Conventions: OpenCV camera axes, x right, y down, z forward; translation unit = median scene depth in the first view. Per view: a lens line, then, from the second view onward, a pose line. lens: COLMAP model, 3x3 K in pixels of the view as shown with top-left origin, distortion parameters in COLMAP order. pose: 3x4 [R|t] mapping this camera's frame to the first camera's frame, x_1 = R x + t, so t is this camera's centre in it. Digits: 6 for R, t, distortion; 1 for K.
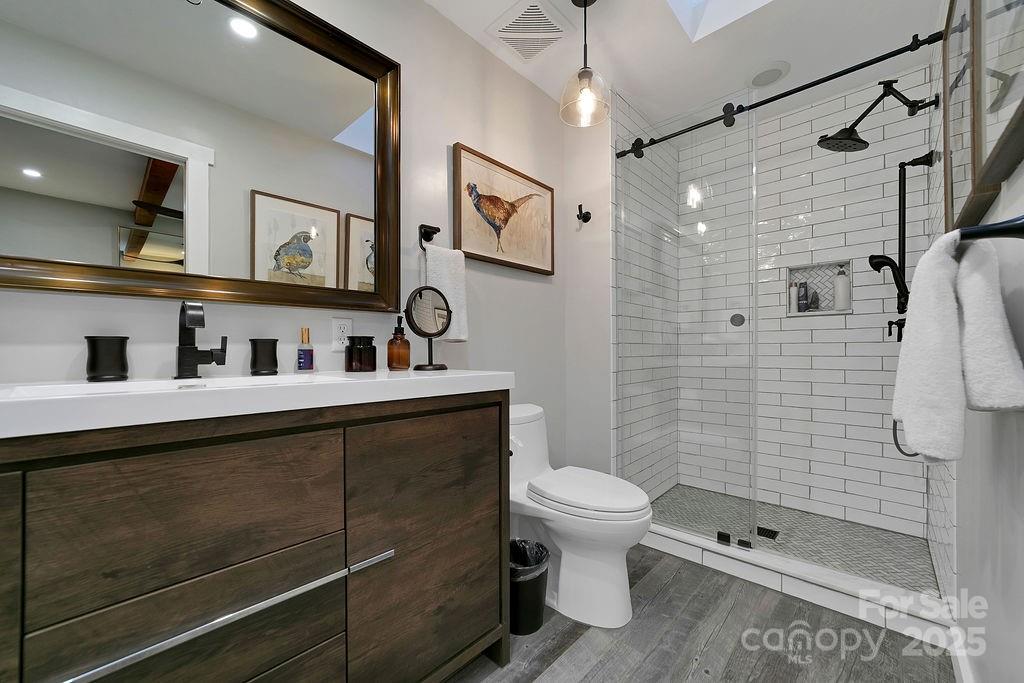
lens RADIAL K [[406.6, 0, 520.9], [0, 406.6, 349.7], [0, 0, 1]] dist [-0.009292, 0.000580]
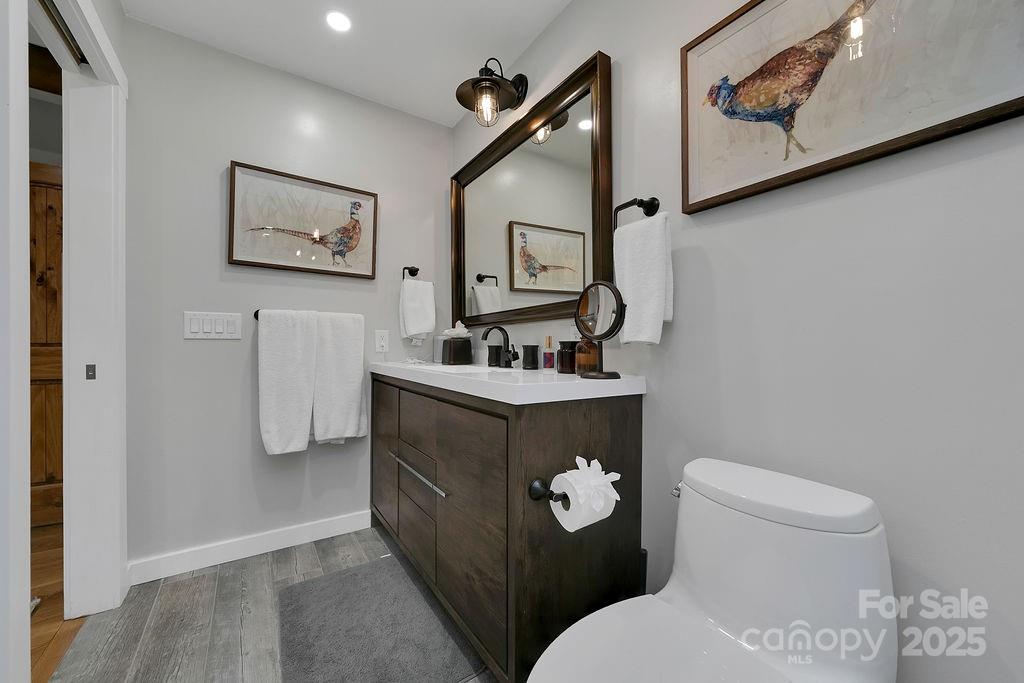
lens RADIAL K [[392.0, 0, 510.1], [0, 392.0, 347.4], [0, 0, 1]] dist [-0.001597, 0.001515]
pose [[-0.234573, 0.000867, -0.972098, 0.525016], [0.001551, 0.999999, 0.000518, -0.012054], [0.972097, -0.001386, -0.234574, 0.837542]]
